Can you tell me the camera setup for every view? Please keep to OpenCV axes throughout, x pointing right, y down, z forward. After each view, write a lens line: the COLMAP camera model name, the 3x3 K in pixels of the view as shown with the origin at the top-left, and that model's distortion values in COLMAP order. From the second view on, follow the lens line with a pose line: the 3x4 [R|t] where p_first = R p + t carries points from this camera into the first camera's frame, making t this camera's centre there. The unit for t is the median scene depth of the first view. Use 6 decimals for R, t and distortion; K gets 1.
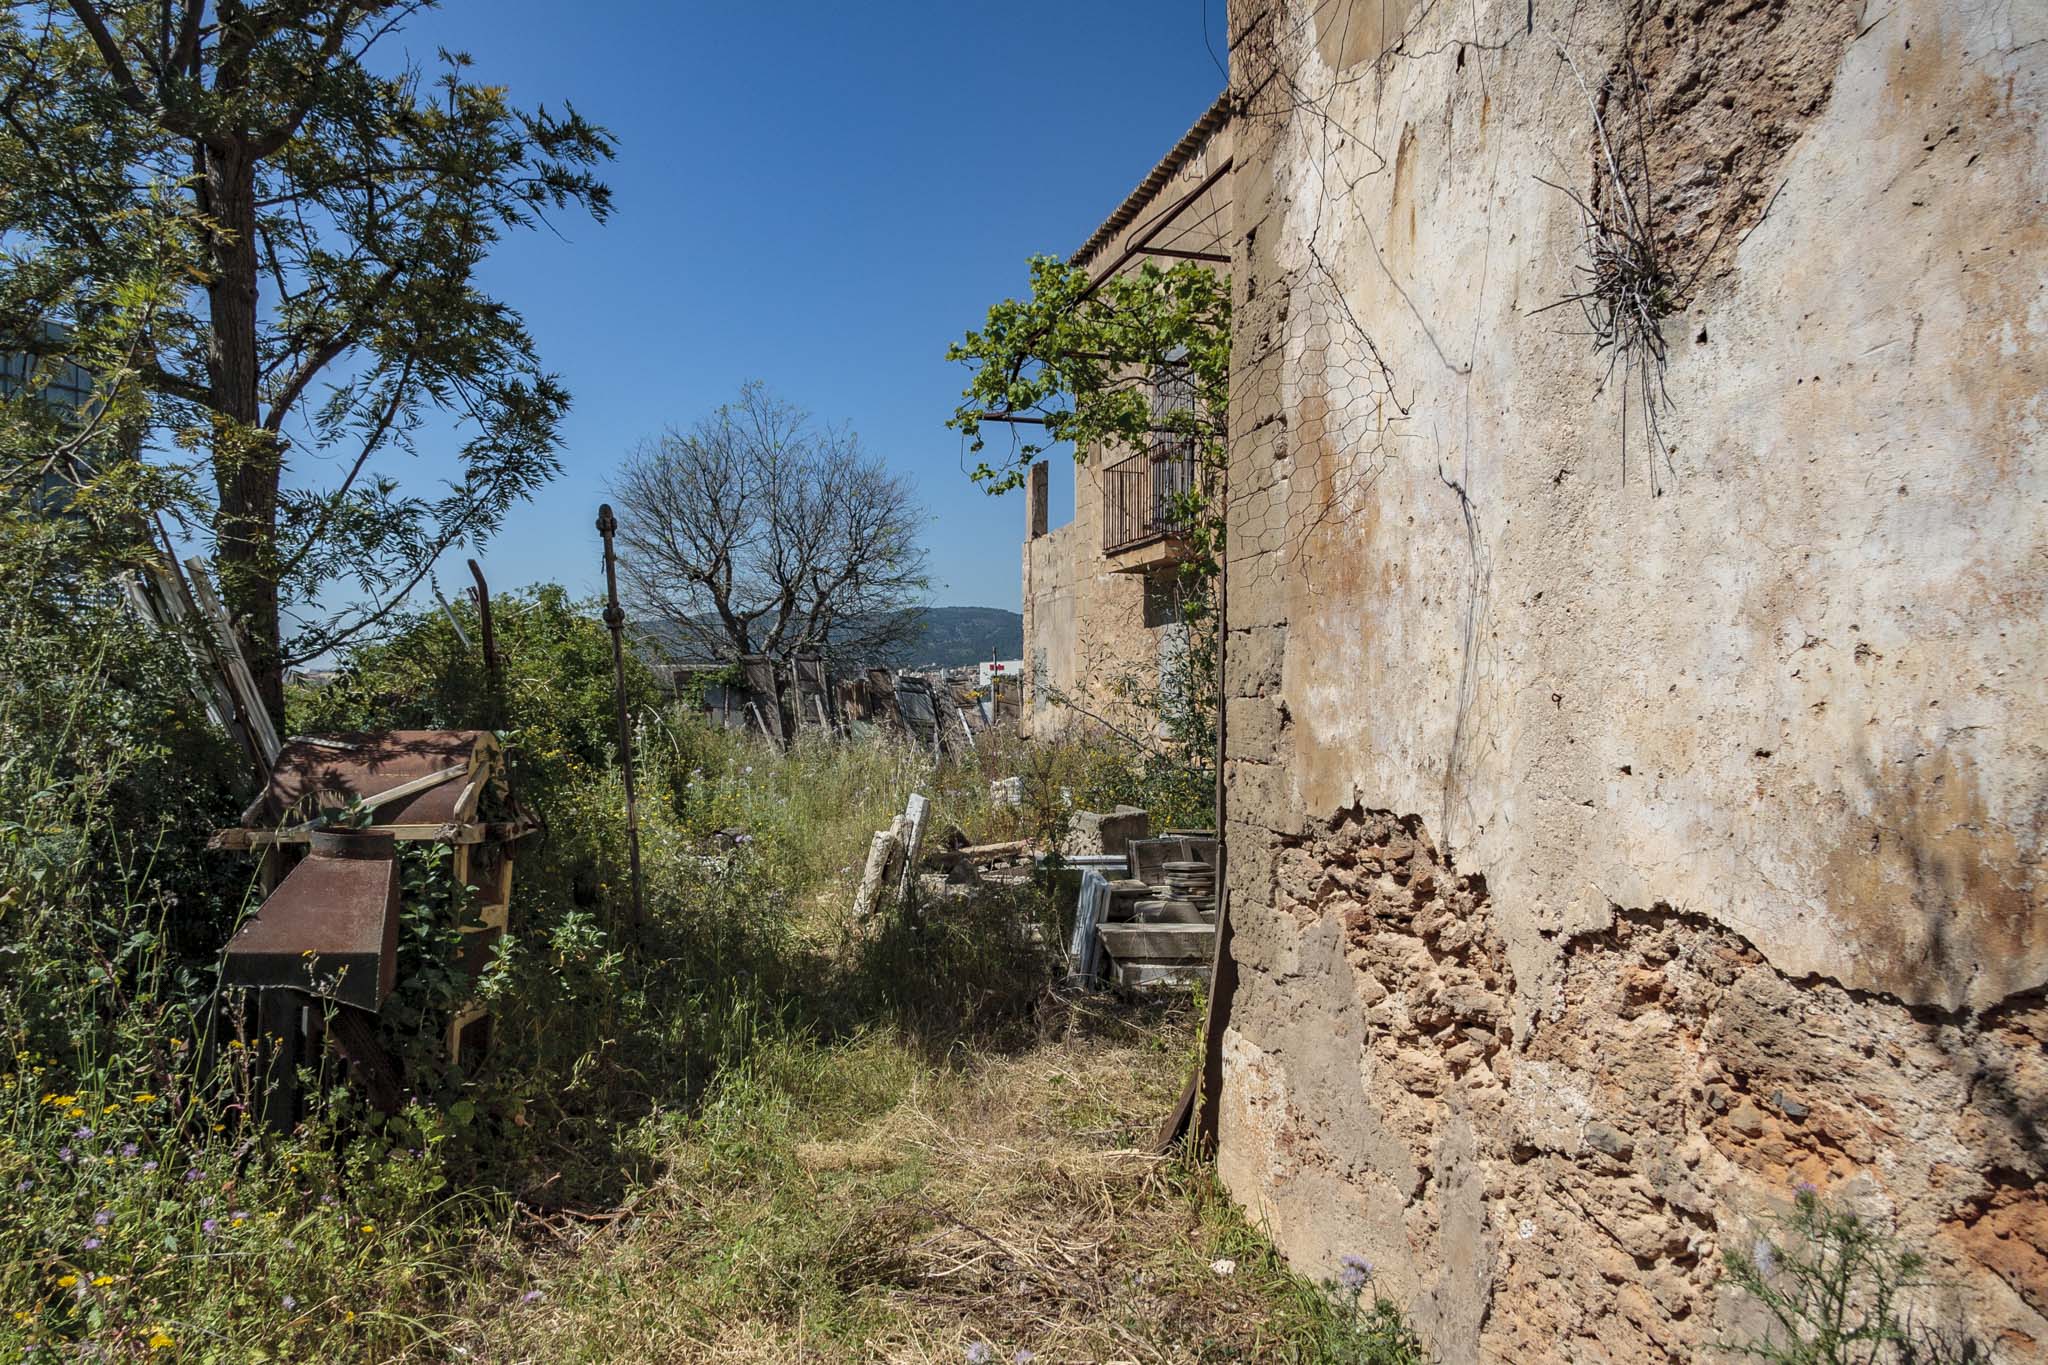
lens RADIAL K [[1515.0, 0, 1020.5], [0, 1515.0, 705.3], [0, 0, 1]] dist [0.024700, -0.003607]
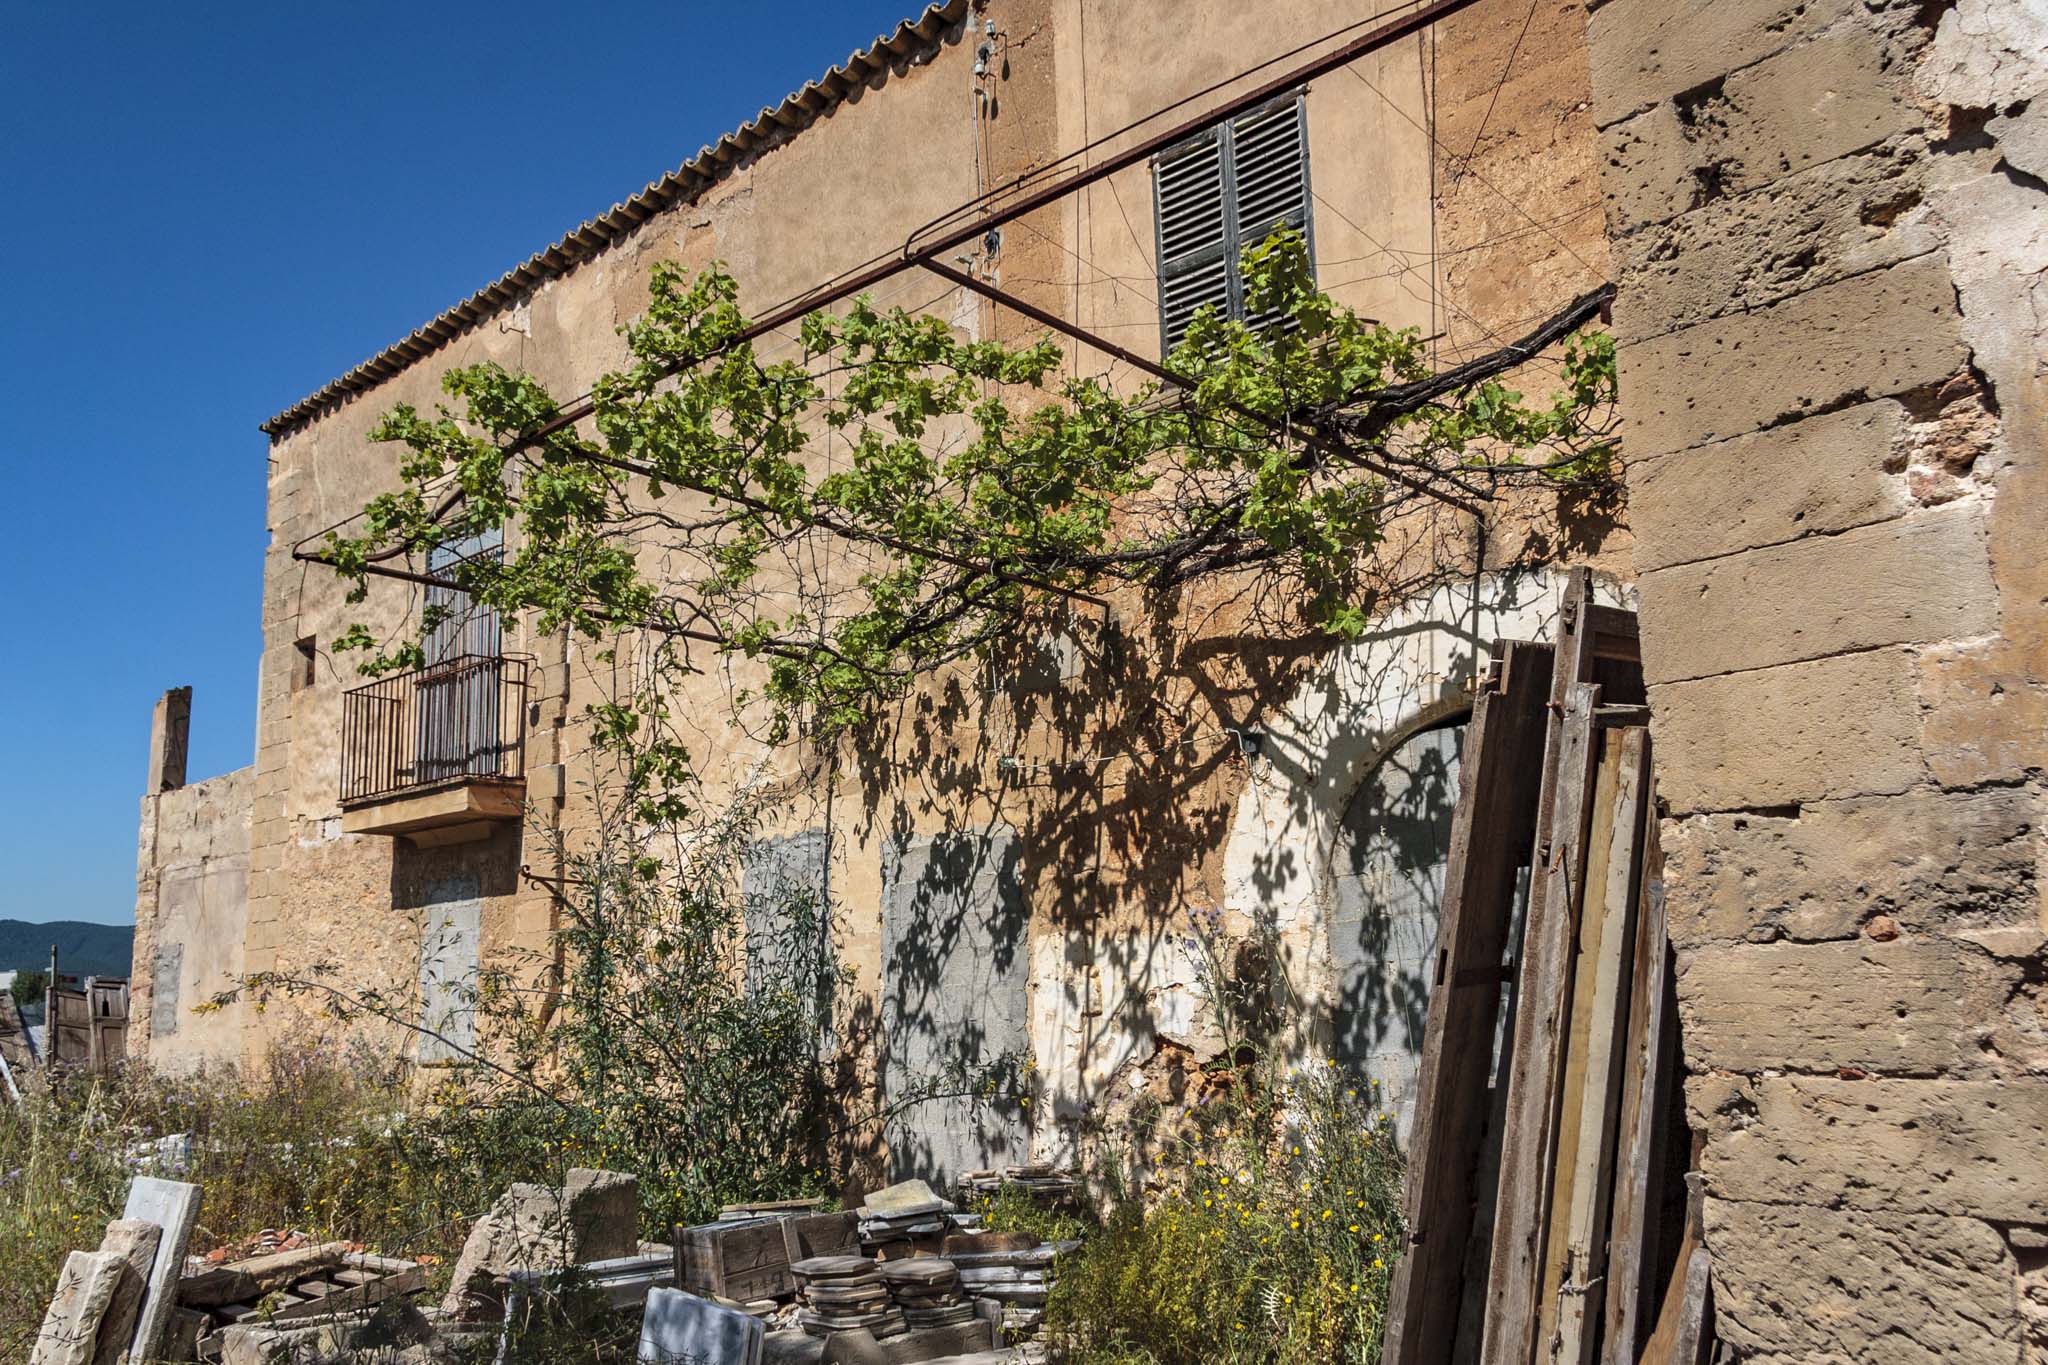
lens RADIAL K [[1599.9, 0, 1031.2], [0, 1599.9, 710.7], [0, 0, 1]] dist [0.011218, -0.007791]
pose [[0.831406, 0.071111, 0.551097, -0.118067], [0.033007, 0.983706, -0.176727, 0.001683], [-0.554685, 0.165122, 0.815512, 0.231980]]
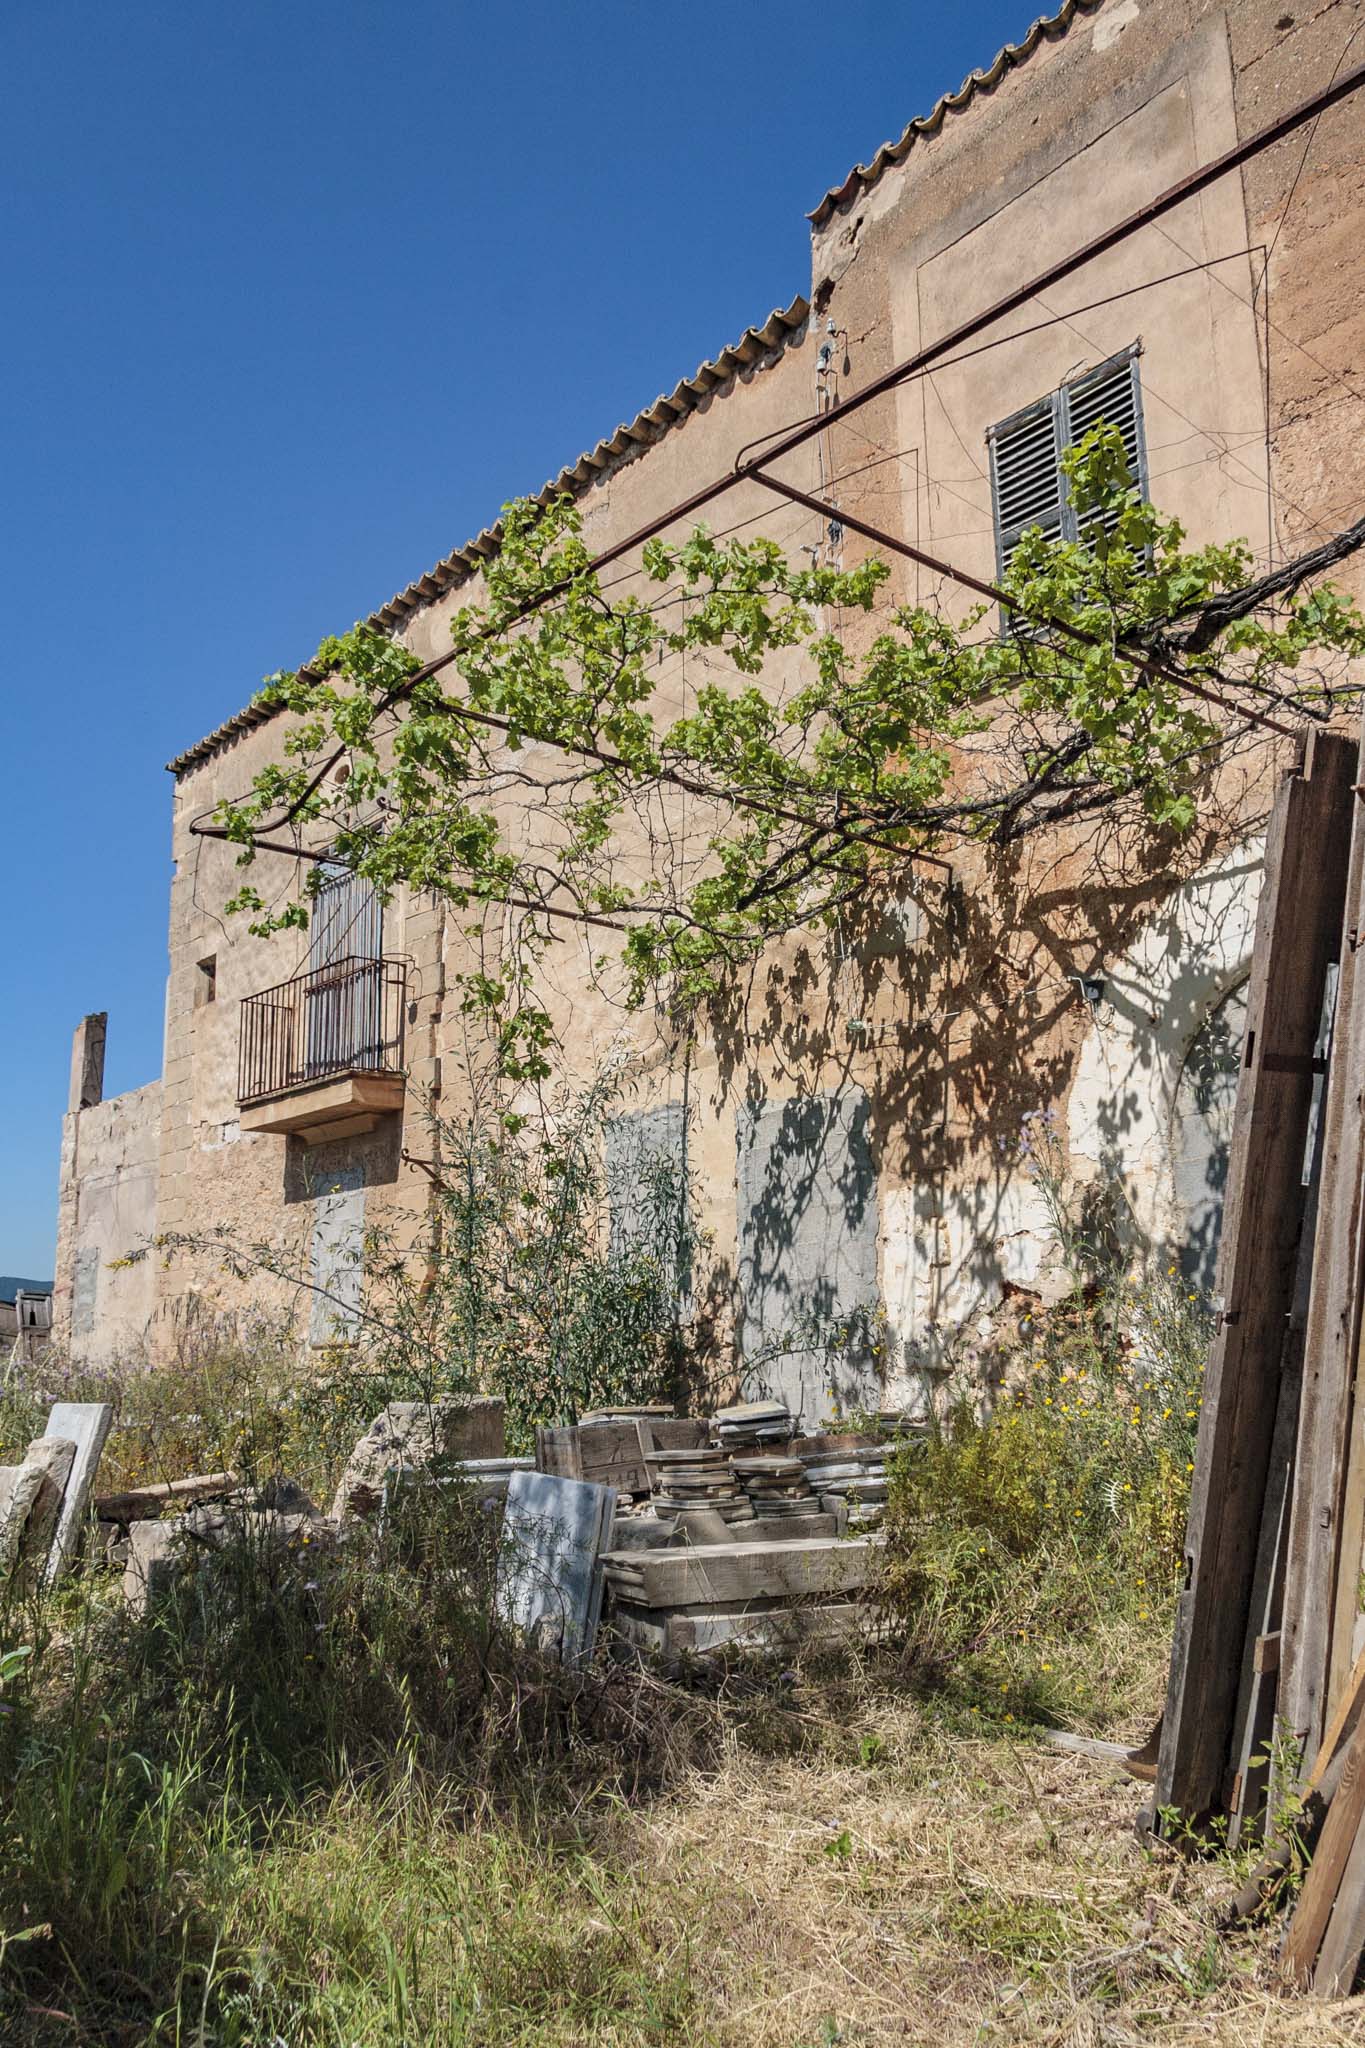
lens RADIAL K [[1568.2, 0, 725.1], [0, 1568.2, 1034.1], [0, 0, 1]] dist [0.011945, 0.009402]
pose [[0.887489, 0.070570, 0.455394, -0.113782], [0.025348, 0.979233, -0.201146, 0.039210], [-0.460132, 0.190058, 0.867269, 0.227812]]
